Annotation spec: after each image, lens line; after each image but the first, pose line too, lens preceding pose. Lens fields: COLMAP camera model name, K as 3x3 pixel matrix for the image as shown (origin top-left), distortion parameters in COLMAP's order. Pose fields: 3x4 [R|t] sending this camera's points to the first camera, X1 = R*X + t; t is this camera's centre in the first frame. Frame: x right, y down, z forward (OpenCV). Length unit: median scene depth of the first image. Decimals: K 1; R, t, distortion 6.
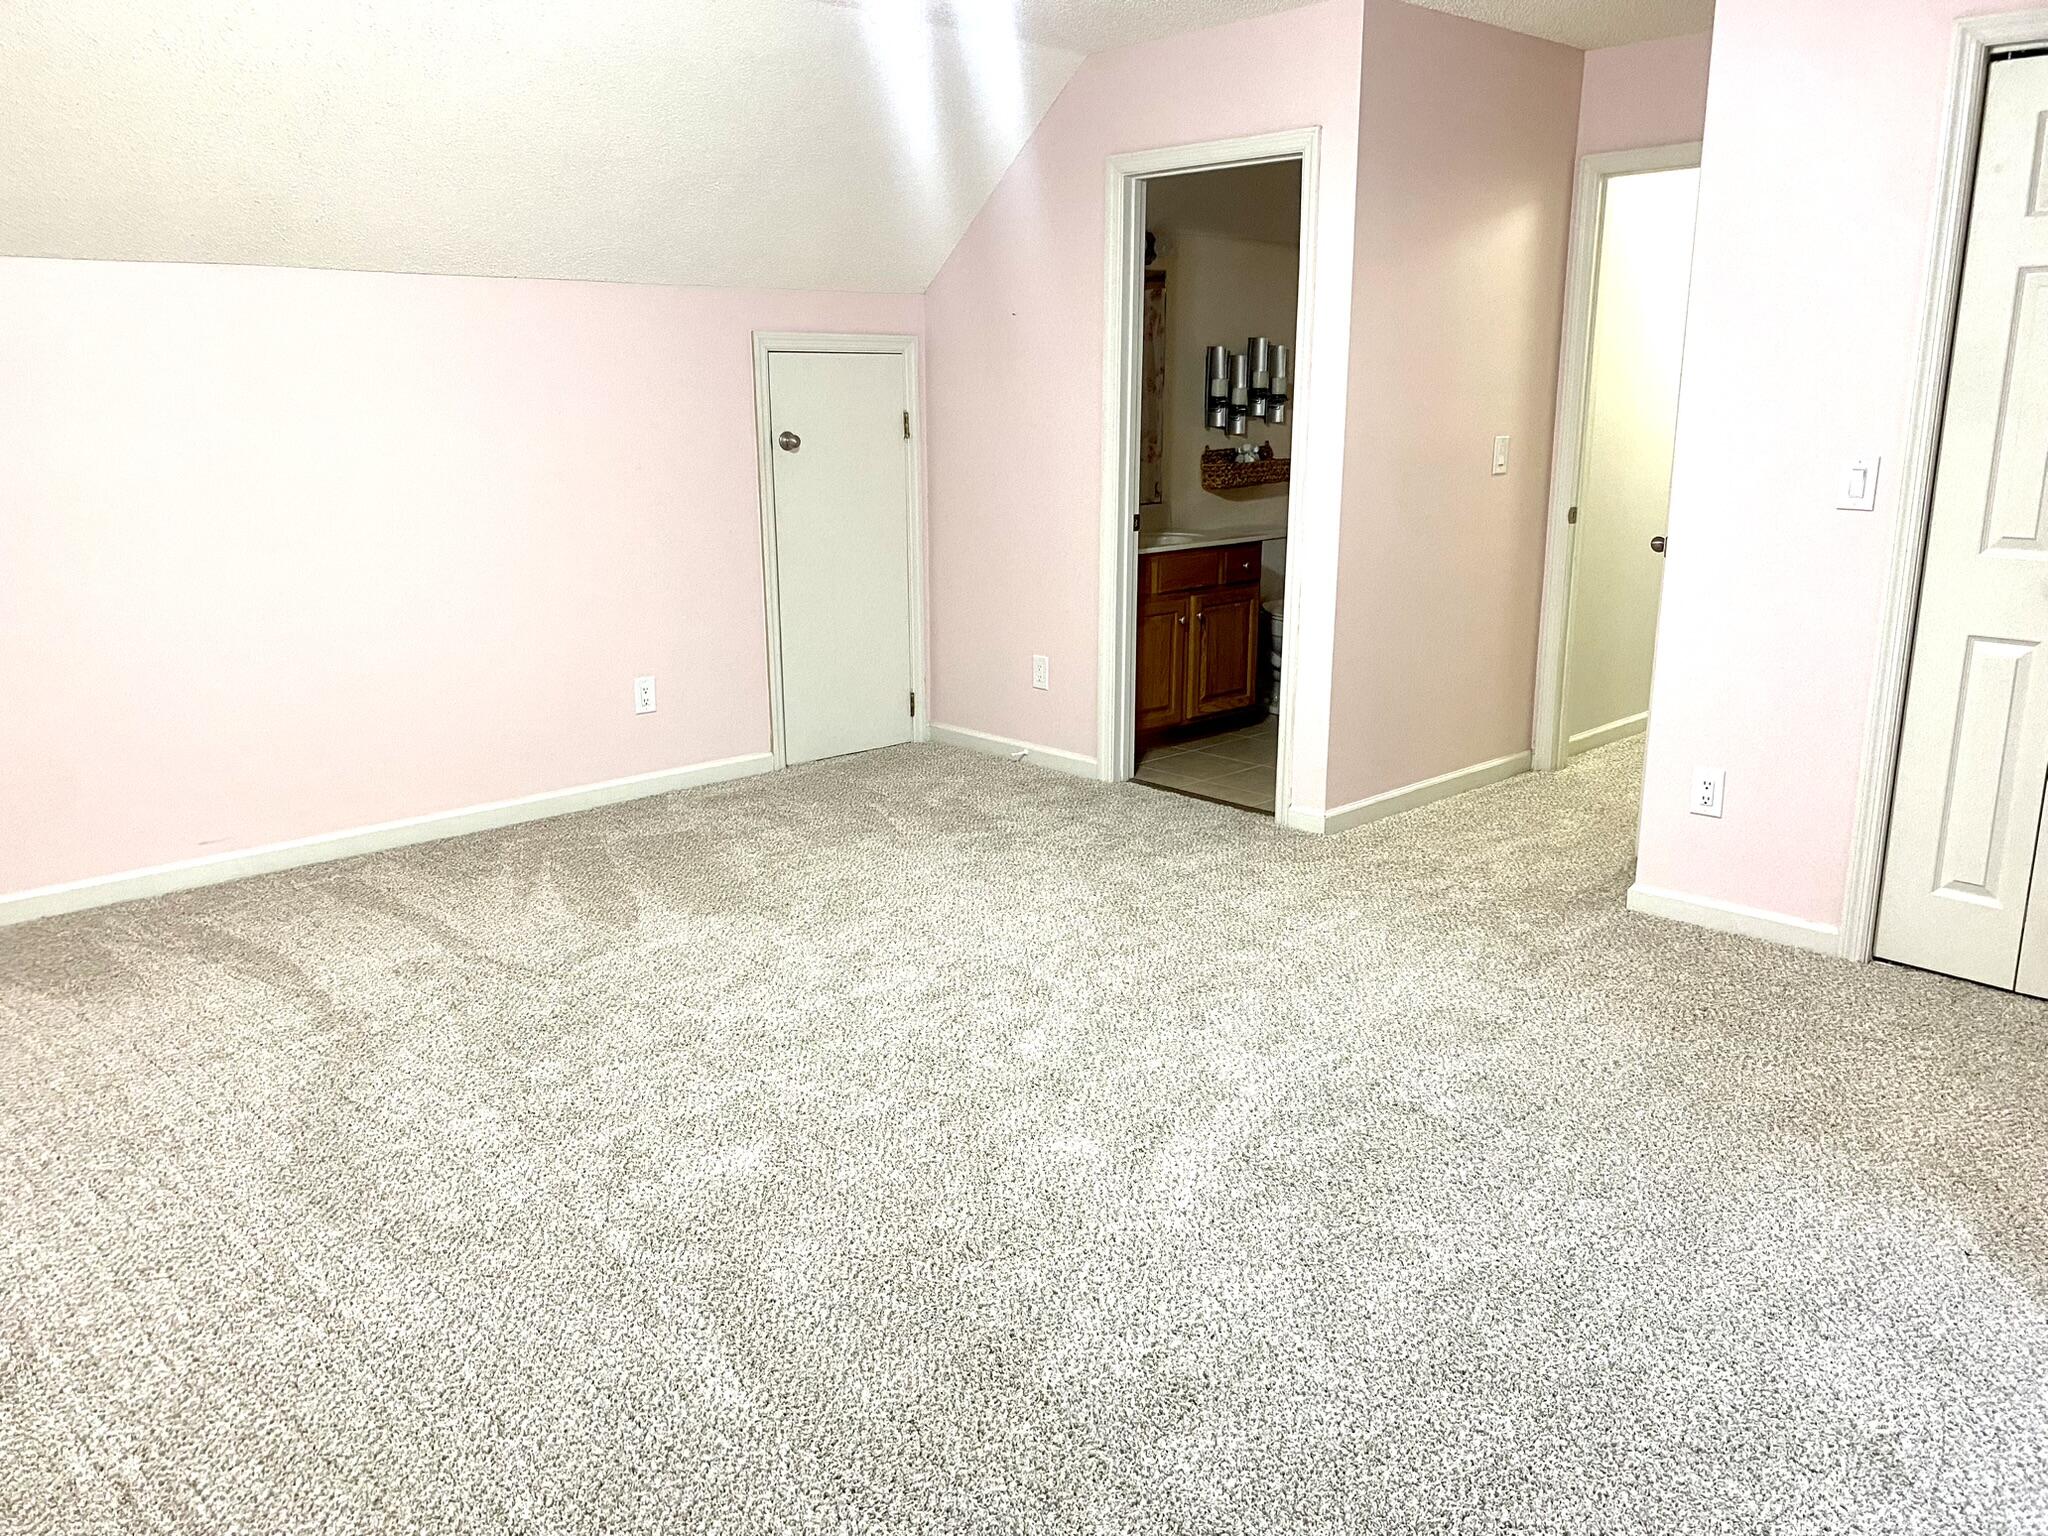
lens RADIAL K [[1538.8, 0, 987.3], [0, 1538.8, 737.2], [0, 0, 1]] dist [0.026416, -0.004108]
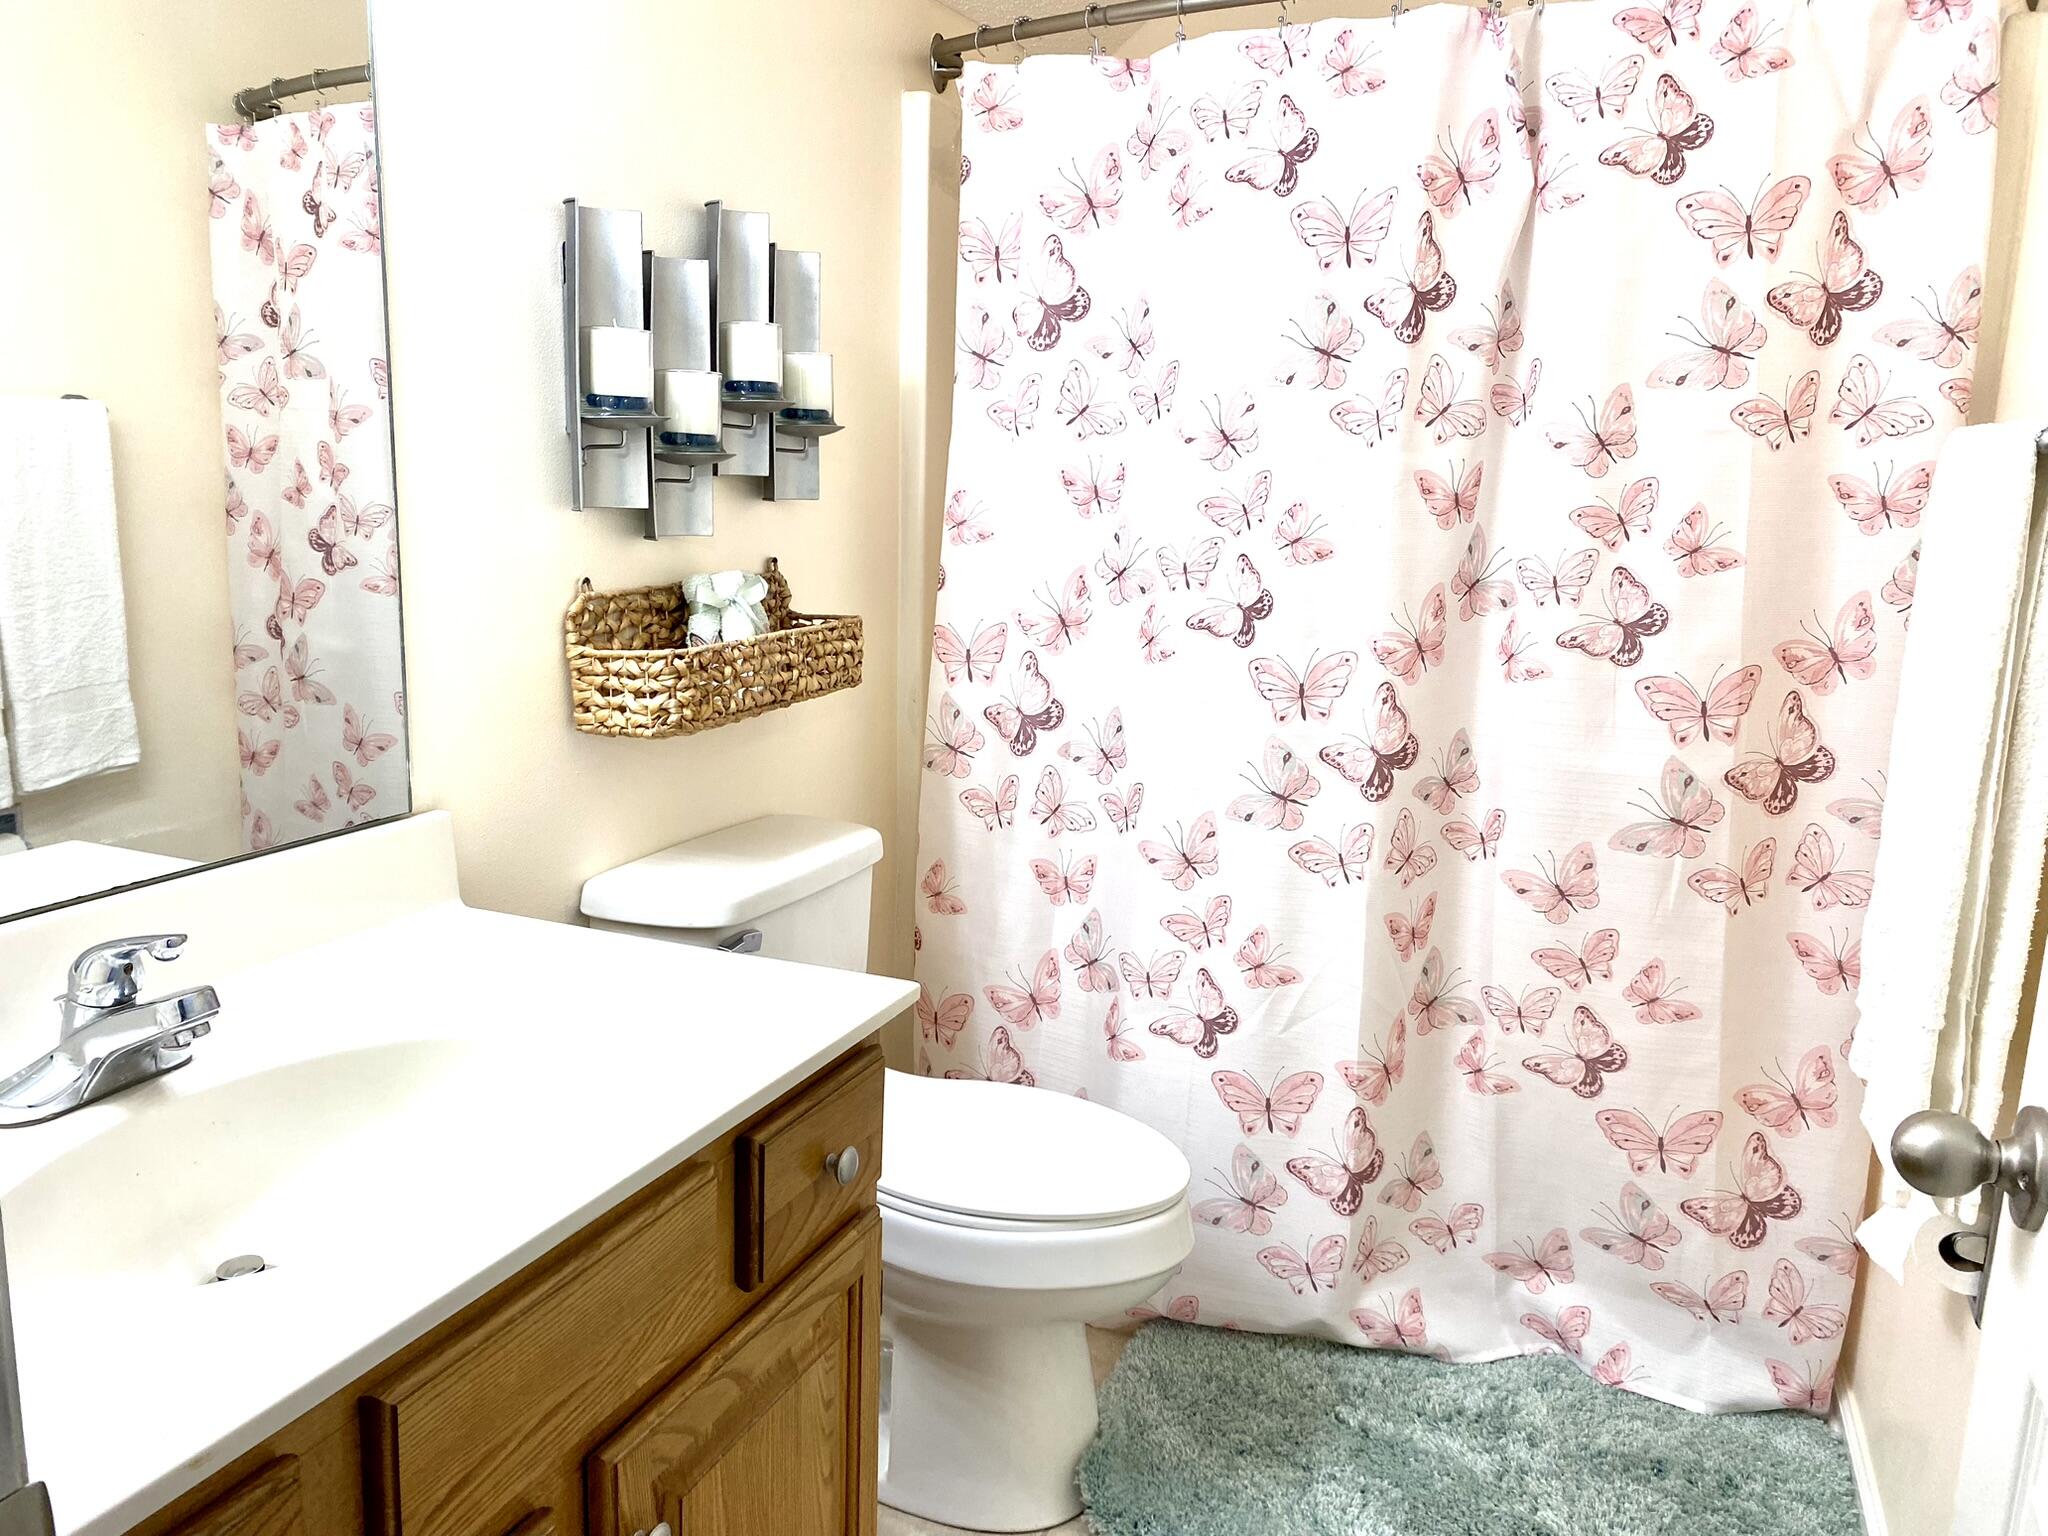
lens RADIAL K [[1501.9, 0, 1024.0], [0, 1501.9, 768.0], [0, 0, 1]] dist [0.002366, 0.000610]
pose [[0.912454, -0.044078, 0.406798, 0.105941], [0.052045, 0.998608, -0.008535, -0.151652], [-0.405855, 0.028960, 0.913478, 0.738231]]
